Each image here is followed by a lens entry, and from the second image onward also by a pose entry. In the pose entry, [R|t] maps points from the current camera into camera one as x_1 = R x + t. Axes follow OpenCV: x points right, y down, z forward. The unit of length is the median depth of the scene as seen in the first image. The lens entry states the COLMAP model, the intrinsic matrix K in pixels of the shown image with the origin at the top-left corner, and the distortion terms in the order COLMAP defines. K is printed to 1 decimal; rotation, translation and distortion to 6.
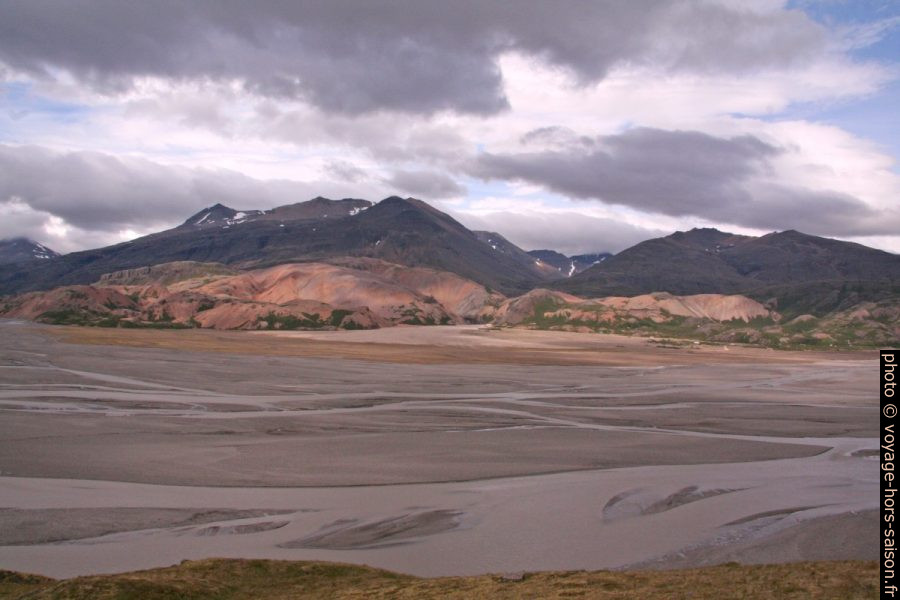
lens RADIAL K [[769.5, 0, 450.0], [0, 769.5, 300.0], [0, 0, 1]] dist [-0.148771, 0.219322]
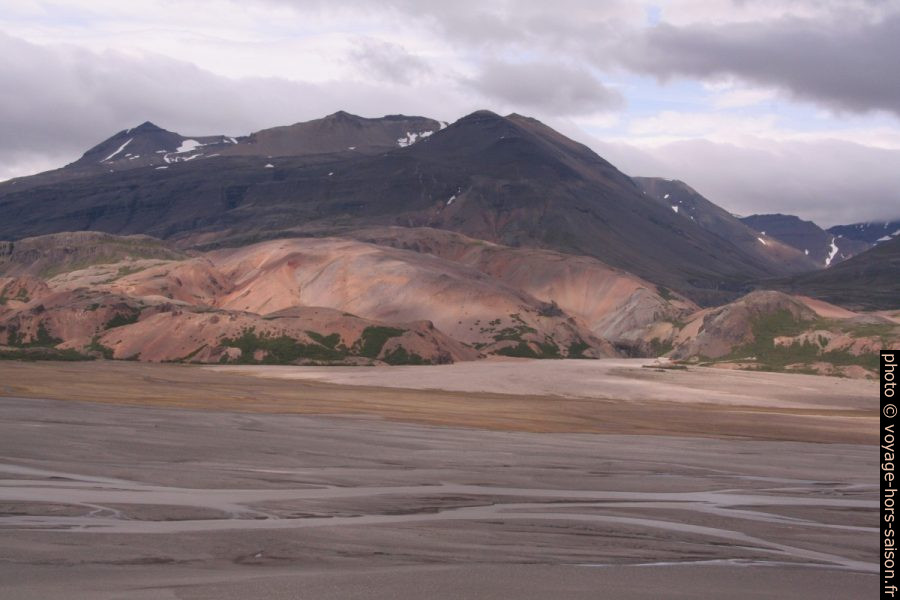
lens RADIAL K [[769.5, 0, 450.0], [0, 769.5, 300.0], [0, 0, 1]] dist [-0.148771, 0.219322]
pose [[0.995792, 0.010221, -0.091067, -0.047221], [-0.010030, 0.999946, 0.002550, -0.007541], [0.091088, -0.001626, 0.995842, 0.486021]]
